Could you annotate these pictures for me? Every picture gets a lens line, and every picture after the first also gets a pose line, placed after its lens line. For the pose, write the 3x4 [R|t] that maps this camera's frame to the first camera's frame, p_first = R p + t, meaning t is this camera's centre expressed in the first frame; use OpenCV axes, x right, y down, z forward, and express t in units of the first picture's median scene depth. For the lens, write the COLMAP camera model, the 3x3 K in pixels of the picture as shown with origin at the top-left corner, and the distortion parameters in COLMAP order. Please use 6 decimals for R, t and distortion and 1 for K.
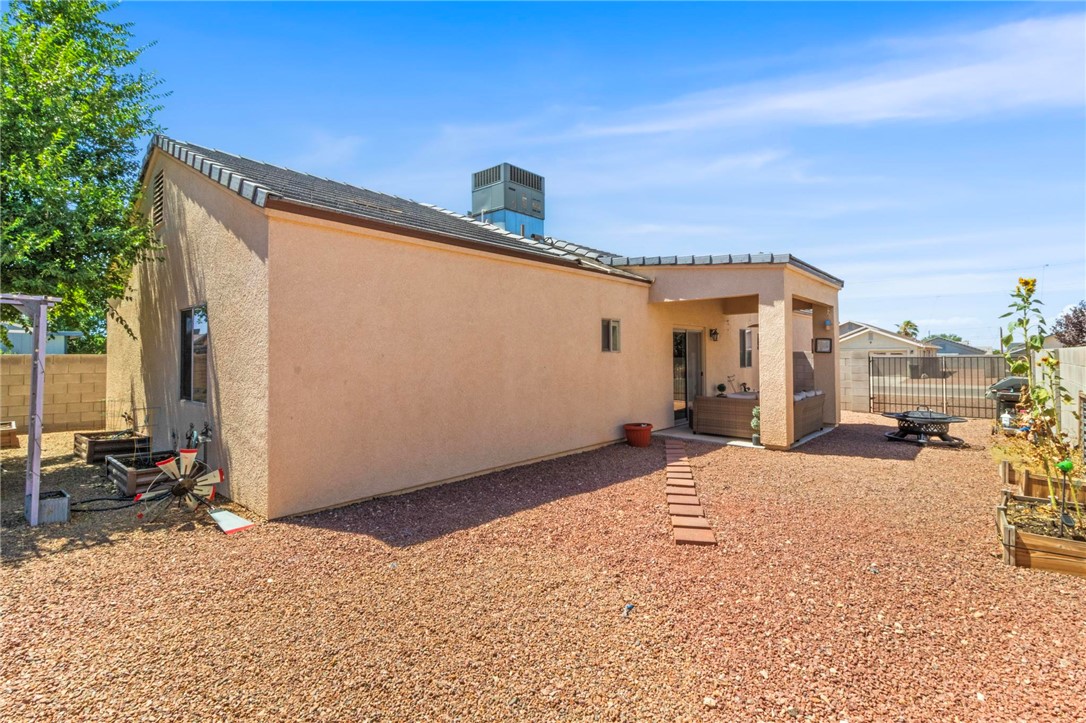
lens RADIAL K [[508.7, 0, 542.1], [0, 508.7, 347.5], [0, 0, 1]] dist [0.000211, 0.000111]
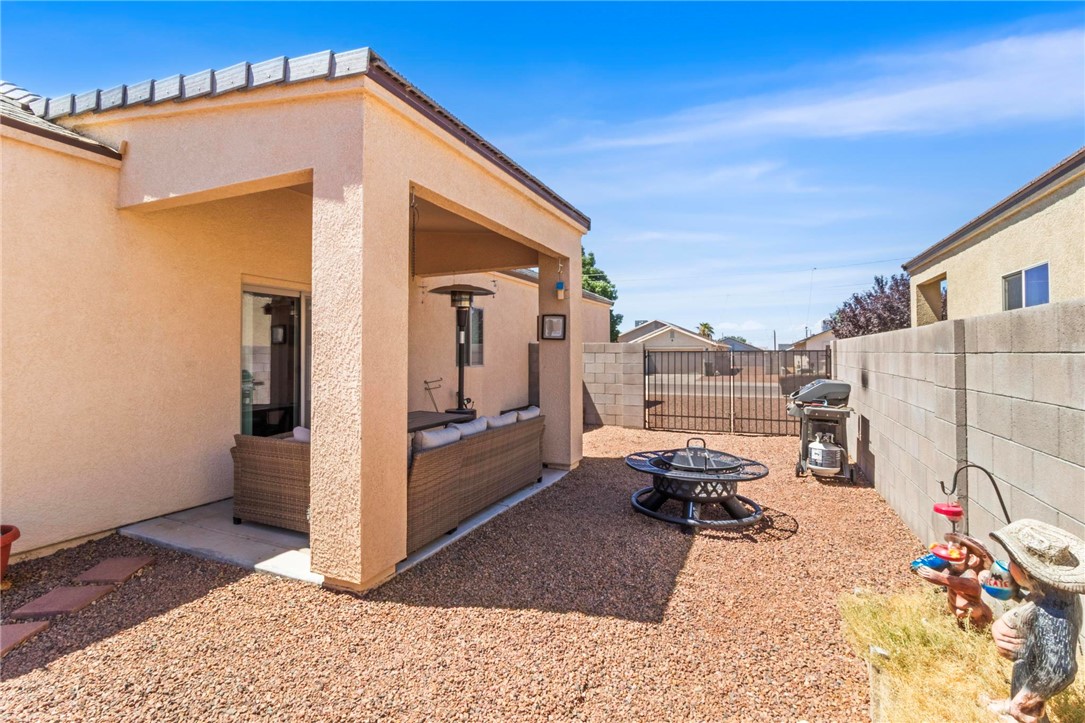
lens RADIAL K [[508.2, 0, 541.6], [0, 508.2, 347.5], [0, 0, 1]] dist [0.000211, 0.000111]
pose [[0.953231, 0.006998, 0.302161, 1.029642], [-0.007647, 0.999970, 0.000964, 0.050589], [-0.302145, -0.003230, 0.953256, 1.290764]]
